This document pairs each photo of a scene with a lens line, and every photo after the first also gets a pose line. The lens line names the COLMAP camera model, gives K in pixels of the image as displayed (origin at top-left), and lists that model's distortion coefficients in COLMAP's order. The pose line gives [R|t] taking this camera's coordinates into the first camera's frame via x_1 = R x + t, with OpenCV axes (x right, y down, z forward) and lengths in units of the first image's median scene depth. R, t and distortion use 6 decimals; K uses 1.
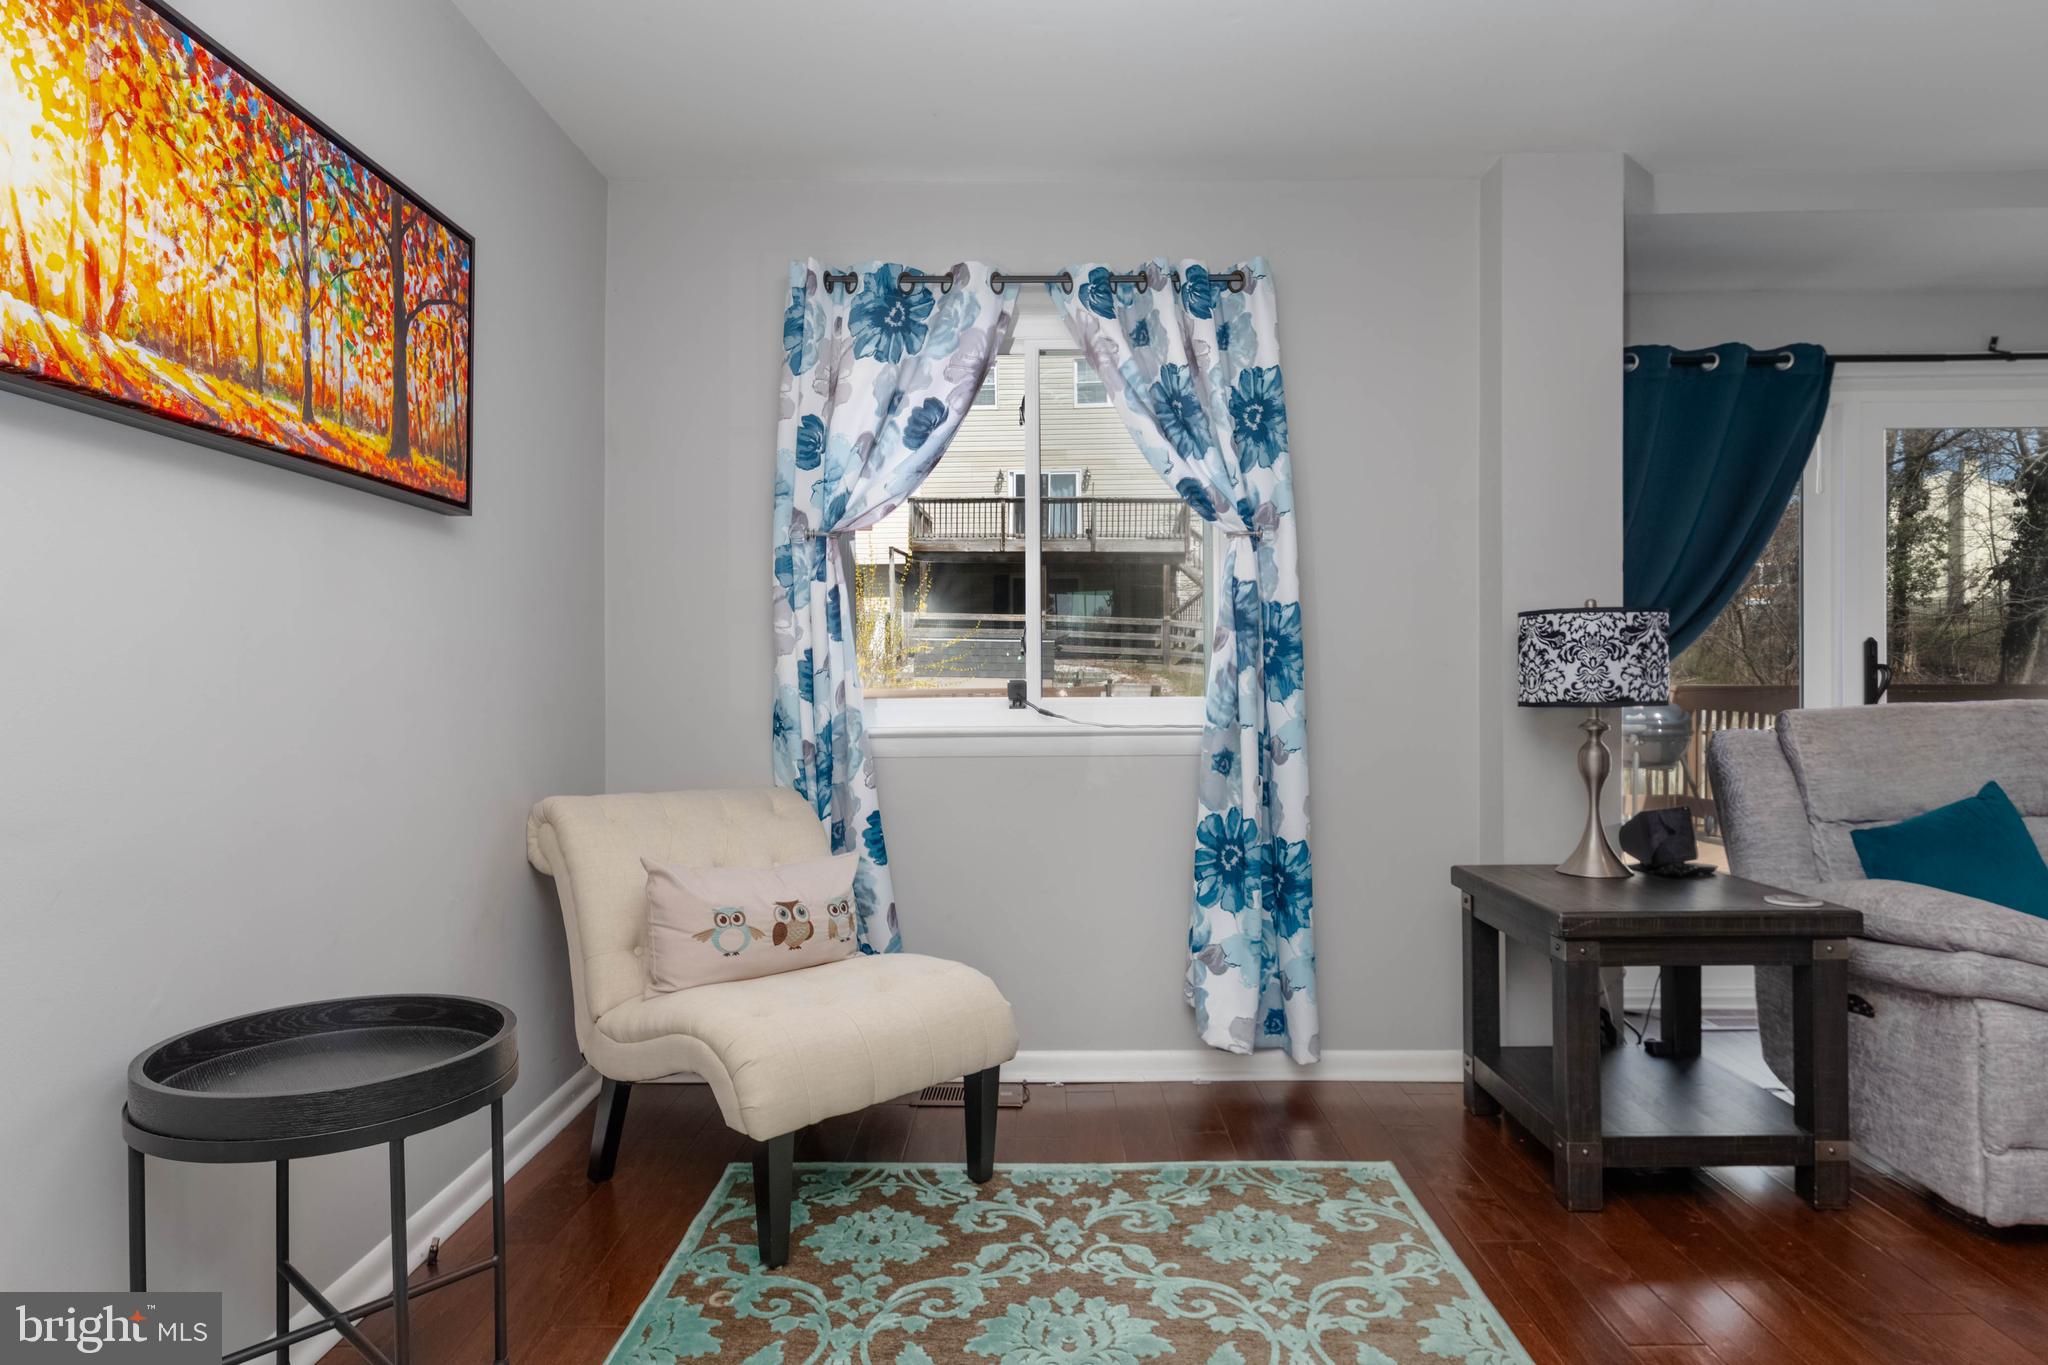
lens RADIAL K [[1213.8, 0, 1031.6], [0, 1213.8, 684.6], [0, 0, 1]] dist [0.006710, -0.001652]
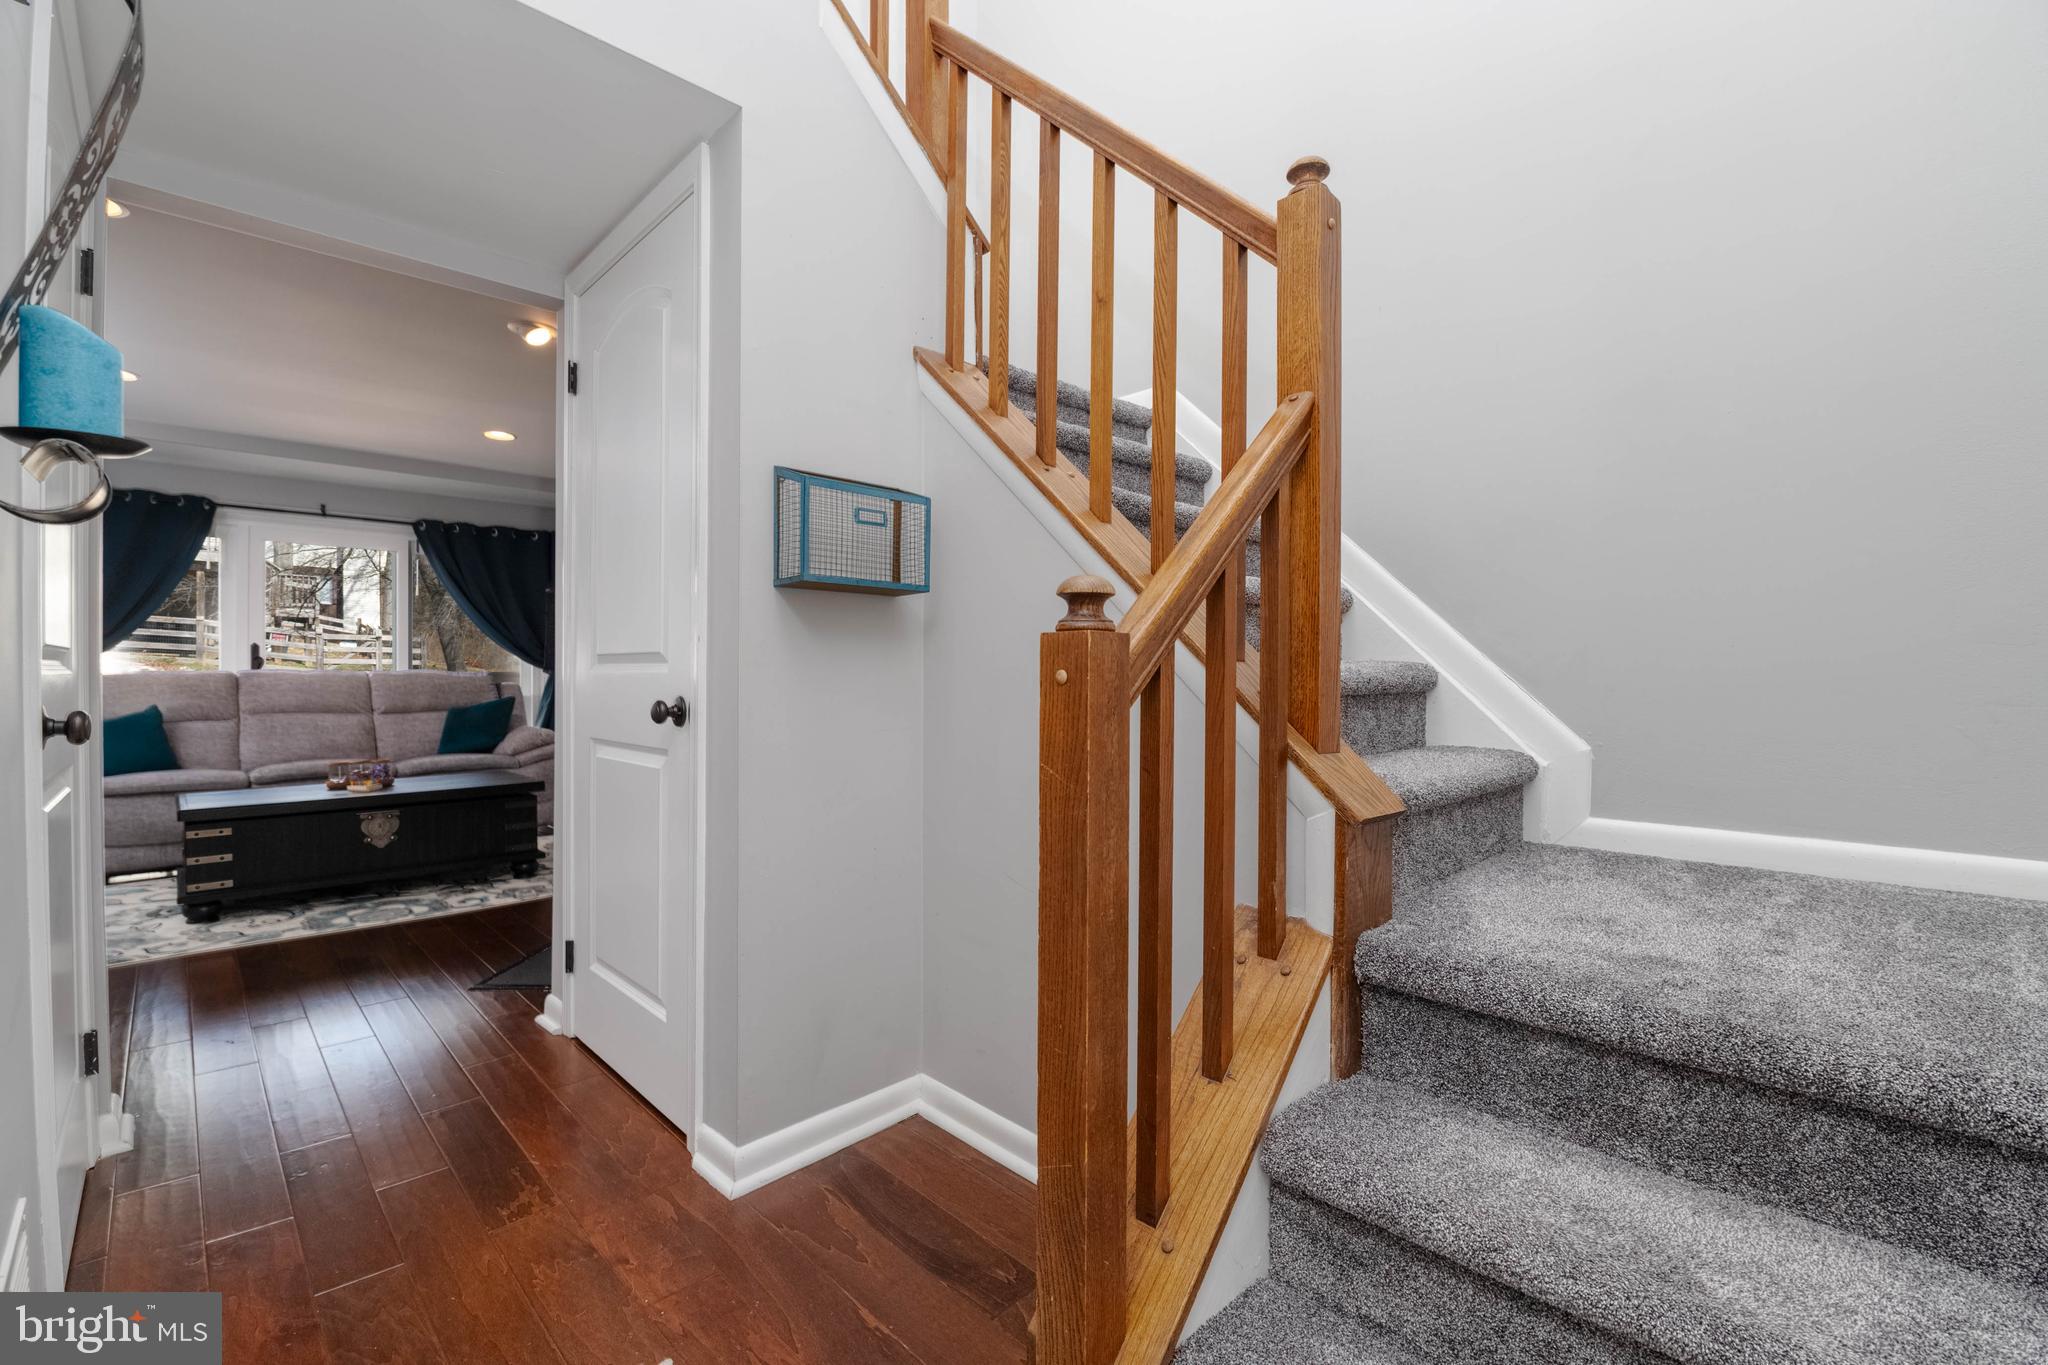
lens RADIAL K [[873.6, 0, 1037.2], [0, 873.6, 688.2], [0, 0, 1]] dist [0.000149, -0.010837]
pose [[0.704109, 0.002352, 0.710088, 0.735989], [-0.007482, 0.999964, 0.004107, 0.026421], [-0.710053, -0.008205, 0.704101, -1.196607]]
